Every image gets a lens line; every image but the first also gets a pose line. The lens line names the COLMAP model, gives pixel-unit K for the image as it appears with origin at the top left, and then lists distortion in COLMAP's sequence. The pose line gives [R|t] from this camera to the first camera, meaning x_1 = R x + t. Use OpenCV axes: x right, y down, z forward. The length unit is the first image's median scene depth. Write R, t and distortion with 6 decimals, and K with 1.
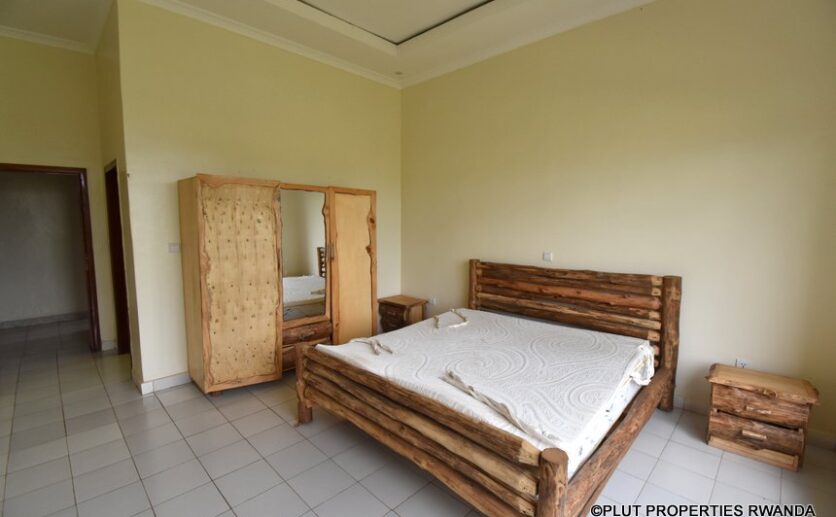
lens RADIAL K [[371.9, 0, 412.7], [0, 371.9, 258.0], [0, 0, 1]] dist [0.003707, -0.004631]
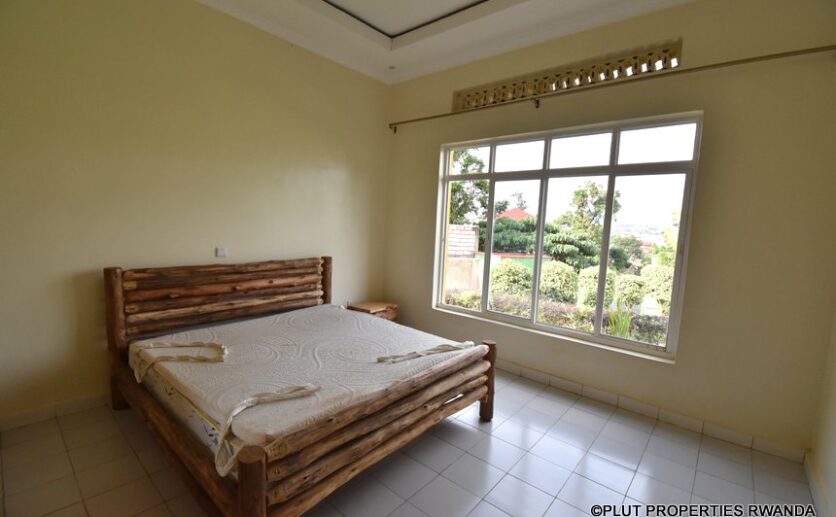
lens RADIAL K [[371.9, 0, 432.0], [0, 371.9, 254.8], [0, 0, 1]] dist [0.003707, -0.004631]
pose [[-0.116276, -0.091598, 0.988984, -0.663384], [0.050851, 0.993883, 0.098031, -0.066423], [-0.991914, 0.061689, -0.110907, 0.647303]]
